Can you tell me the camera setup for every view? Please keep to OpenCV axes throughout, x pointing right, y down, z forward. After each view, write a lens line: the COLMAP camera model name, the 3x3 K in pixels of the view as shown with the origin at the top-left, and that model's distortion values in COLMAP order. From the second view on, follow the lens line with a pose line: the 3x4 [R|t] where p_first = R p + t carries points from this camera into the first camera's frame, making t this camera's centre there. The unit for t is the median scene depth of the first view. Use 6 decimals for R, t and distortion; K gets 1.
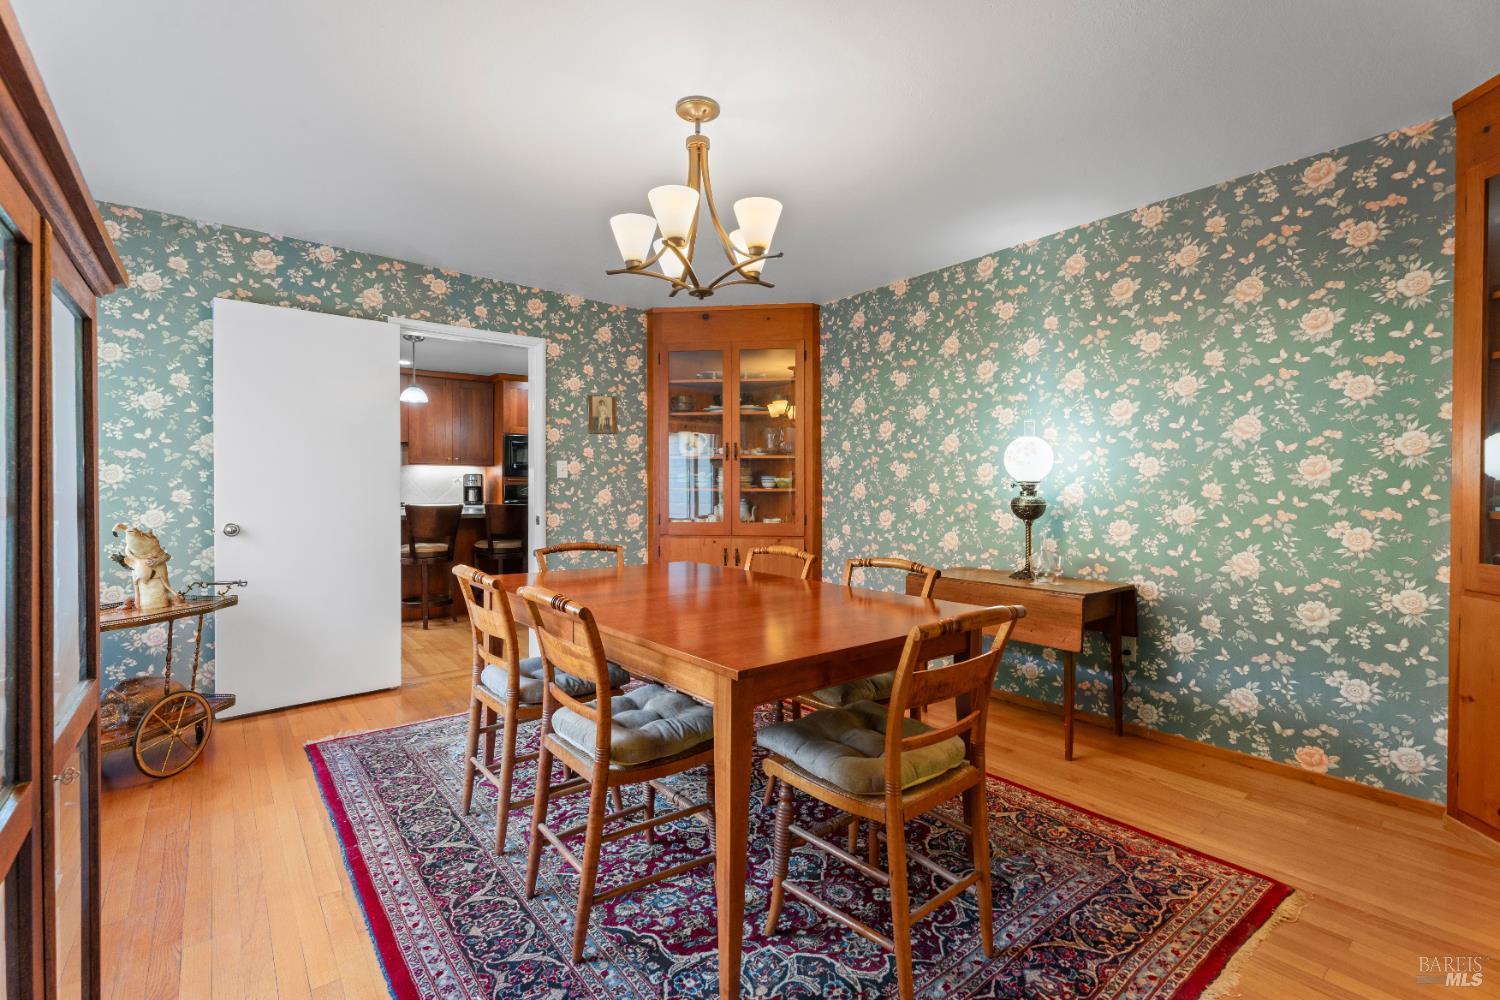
lens RADIAL K [[668.6, 0, 745.3], [0, 668.6, 494.2], [0, 0, 1]] dist [-0.000737, 0.001128]
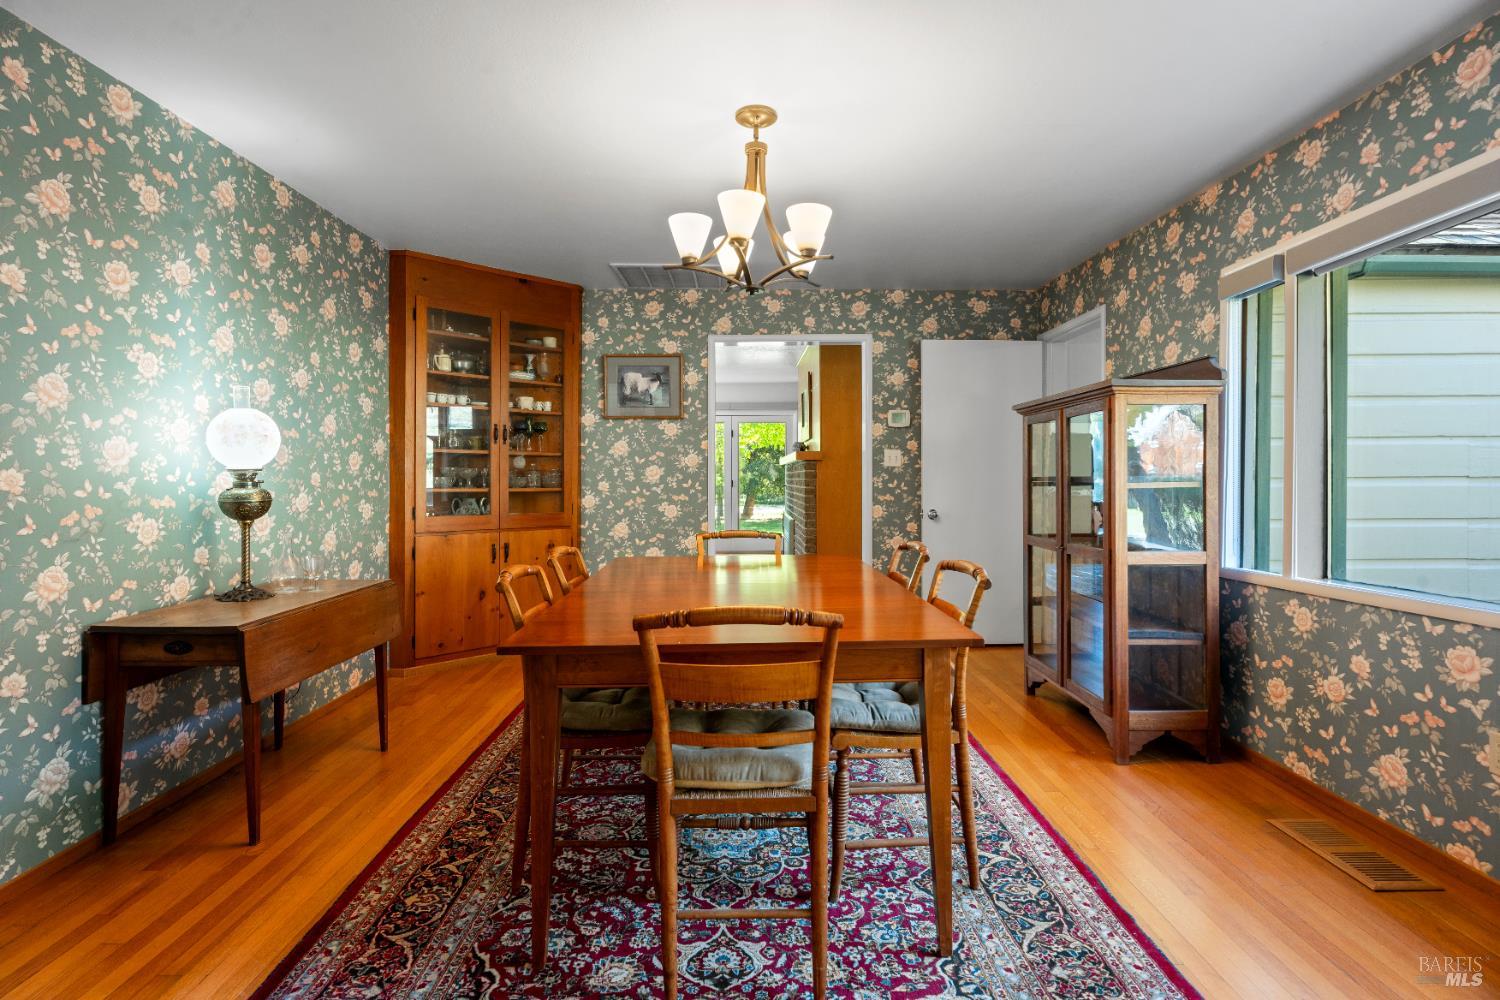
lens RADIAL K [[725.1, 0, 750.3], [0, 725.1, 472.9], [0, 0, 1]] dist [-0.012919, 0.000043]
pose [[-0.793644, -0.002691, 0.608377, -0.513450], [0.005161, 0.999924, 0.011156, -0.020881], [-0.608361, 0.011994, -0.793570, 1.298615]]
